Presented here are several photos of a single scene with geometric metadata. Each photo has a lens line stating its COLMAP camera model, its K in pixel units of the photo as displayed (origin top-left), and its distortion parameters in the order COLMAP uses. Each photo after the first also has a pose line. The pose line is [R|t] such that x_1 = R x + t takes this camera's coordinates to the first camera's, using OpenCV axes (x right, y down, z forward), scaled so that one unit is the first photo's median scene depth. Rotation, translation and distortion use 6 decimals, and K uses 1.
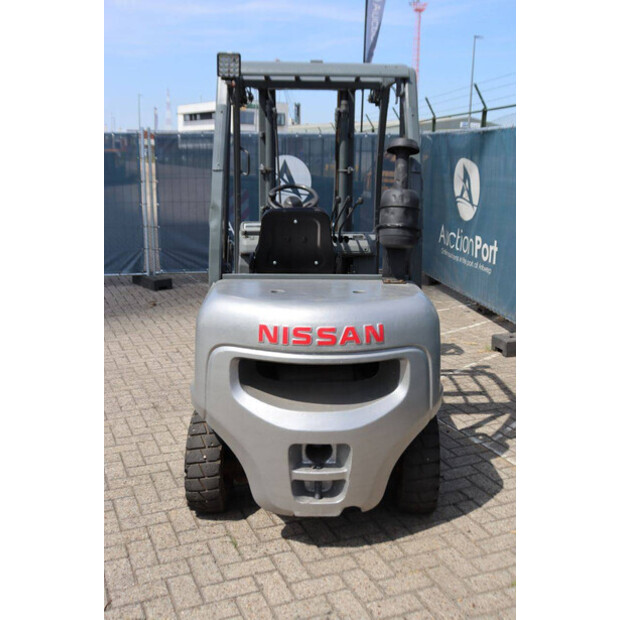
lens RADIAL K [[693.1, 0, 310.0], [0, 693.1, 310.0], [0, 0, 1]] dist [-0.023719, -0.021363]
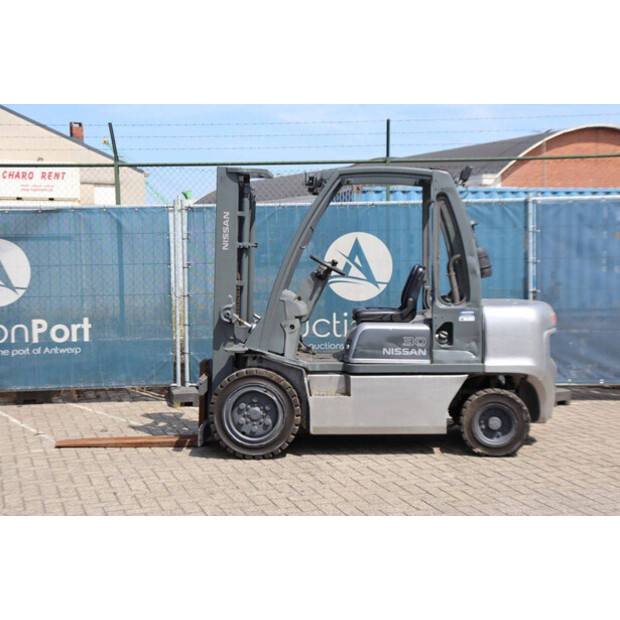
lens RADIAL K [[1002.5, 0, 310.0], [0, 1002.5, 310.0], [0, 0, 1]] dist [0.154720, 0.080509]
pose [[0.068149, -0.078808, 0.994558, -2.634031], [0.231006, 0.971031, 0.061115, -0.286070], [-0.970563, 0.225584, 0.084380, 1.283096]]
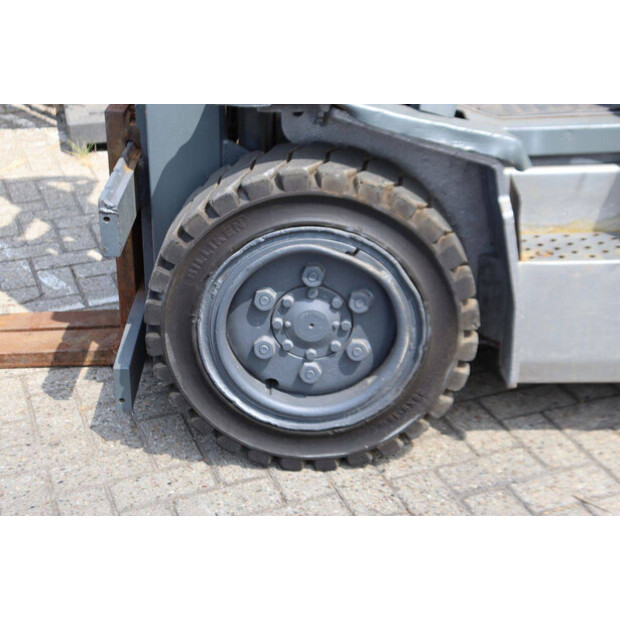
lens RADIAL K [[1002.5, 0, 310.0], [0, 1002.5, 310.0], [0, 0, 1]] dist [0.154720, 0.080509]
pose [[0.034099, -0.442710, 0.896016, -0.812117], [0.238434, 0.874253, 0.422884, -0.216385], [-0.970560, 0.199221, 0.135368, 1.587691]]
